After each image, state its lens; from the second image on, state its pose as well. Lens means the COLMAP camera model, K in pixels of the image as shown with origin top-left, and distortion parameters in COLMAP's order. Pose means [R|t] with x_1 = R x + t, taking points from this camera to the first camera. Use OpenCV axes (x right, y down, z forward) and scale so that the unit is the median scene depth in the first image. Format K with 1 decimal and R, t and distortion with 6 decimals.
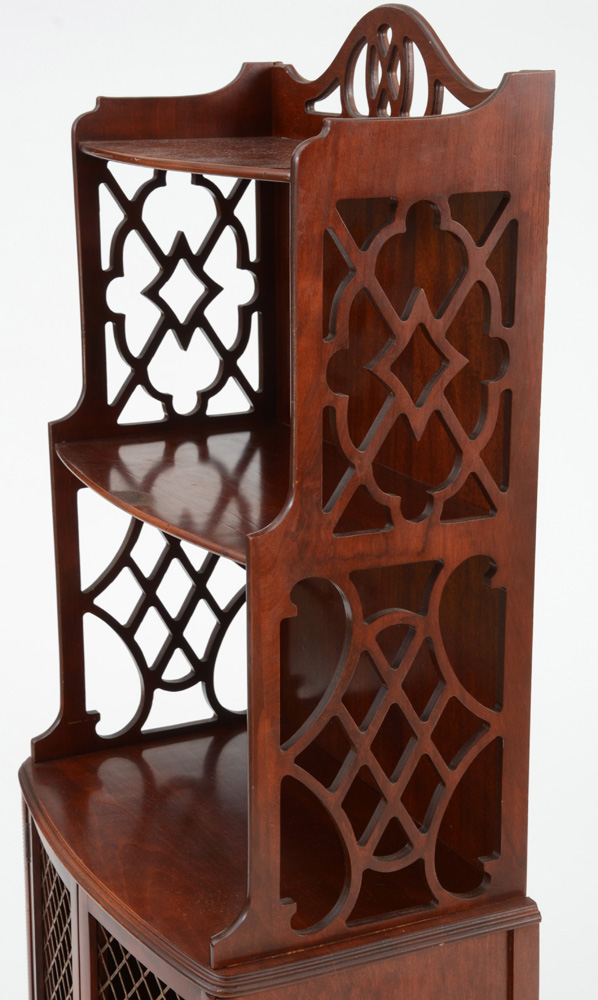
lens RADIAL K [[1841.6, 0, 299.0], [0, 1841.6, 500.0], [0, 0, 1]] dist [0.249375, 0.028390]
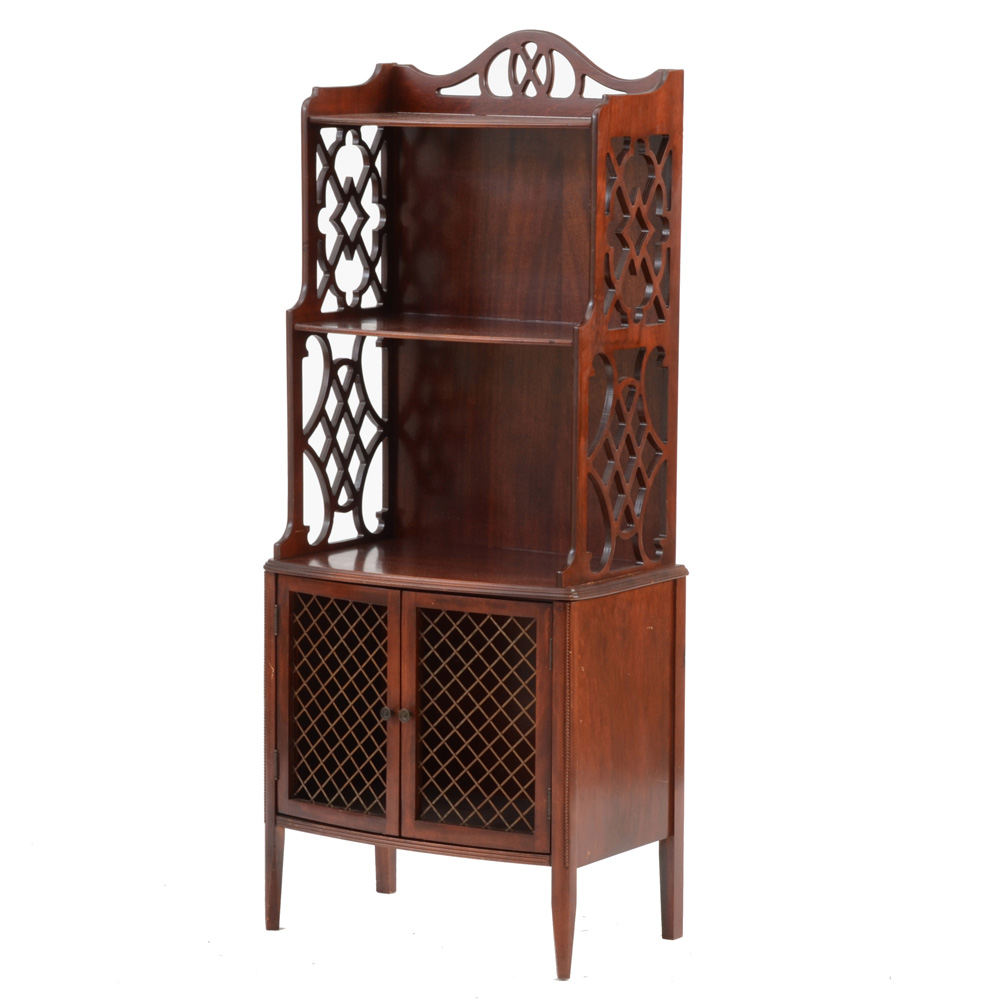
lens RADIAL K [[4228.0, 0, 500.0], [0, 4228.0, 500.0], [0, 0, 1]] dist [0.297489, -0.508175]
pose [[0.864754, -0.055013, 0.499174, -1.654356], [0.114438, 0.989417, -0.089207, 0.418299], [-0.488983, 0.134267, 0.861898, -1.894094]]
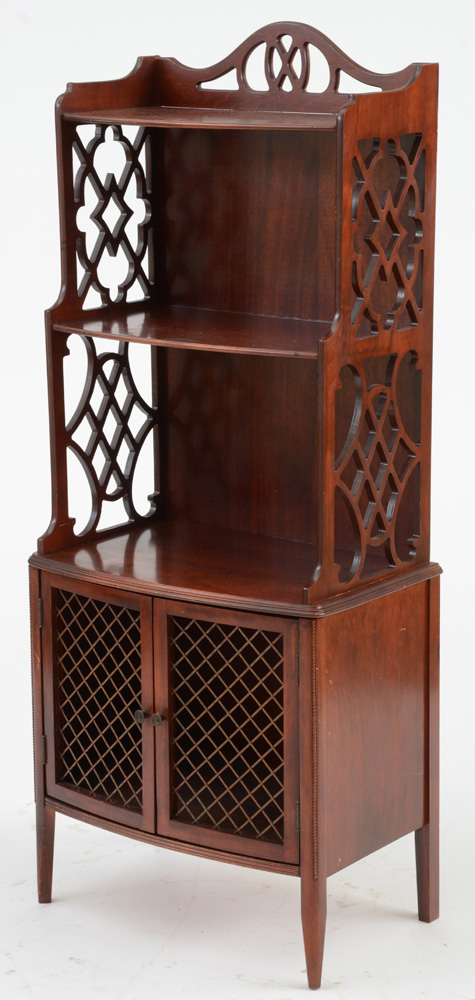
lens RADIAL K [[2393.7, 0, 270.1], [0, 2393.7, 510.7], [0, 0, 1]] dist [0.398109, 0.446408]
pose [[0.891915, -0.103080, 0.440298, -0.833251], [0.113634, 0.993520, 0.002408, 0.129920], [-0.437693, 0.047885, 0.897848, -0.756998]]
